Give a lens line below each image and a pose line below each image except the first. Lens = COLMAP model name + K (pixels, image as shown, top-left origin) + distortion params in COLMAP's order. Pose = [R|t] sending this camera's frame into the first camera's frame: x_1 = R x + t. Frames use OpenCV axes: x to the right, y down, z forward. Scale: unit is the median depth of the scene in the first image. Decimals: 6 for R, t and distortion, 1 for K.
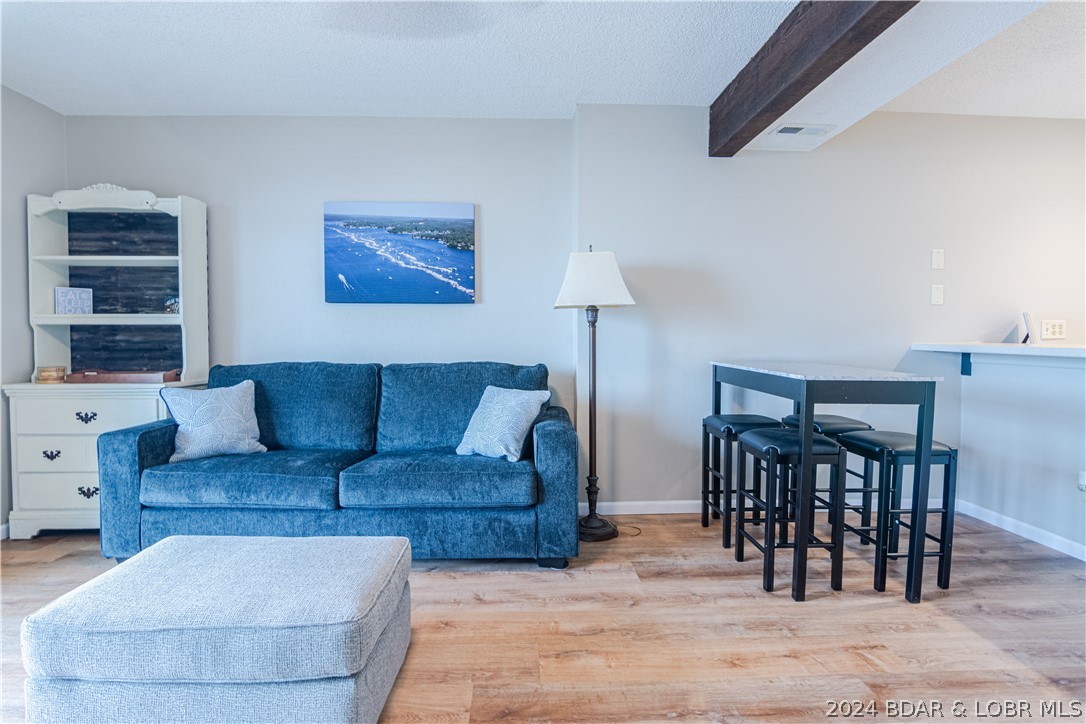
lens RADIAL K [[527.0, 0, 540.3], [0, 527.0, 357.2], [0, 0, 1]] dist [-0.007935, -0.001018]
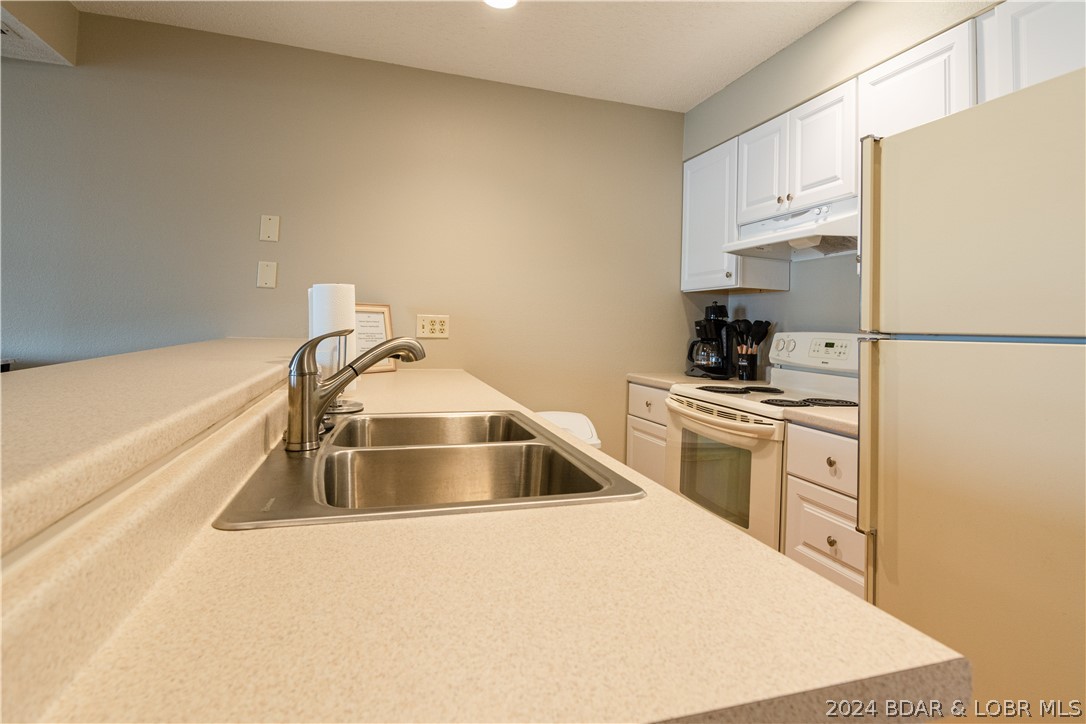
lens RADIAL K [[591.1, 0, 562.0], [0, 591.1, 296.4], [0, 0, 1]] dist [-0.006186, -0.001273]
pose [[0.964741, 0.050563, 0.258298, 1.151810], [-0.028813, 0.995764, -0.087309, -0.030867], [-0.261619, 0.076788, 0.962112, 0.084264]]
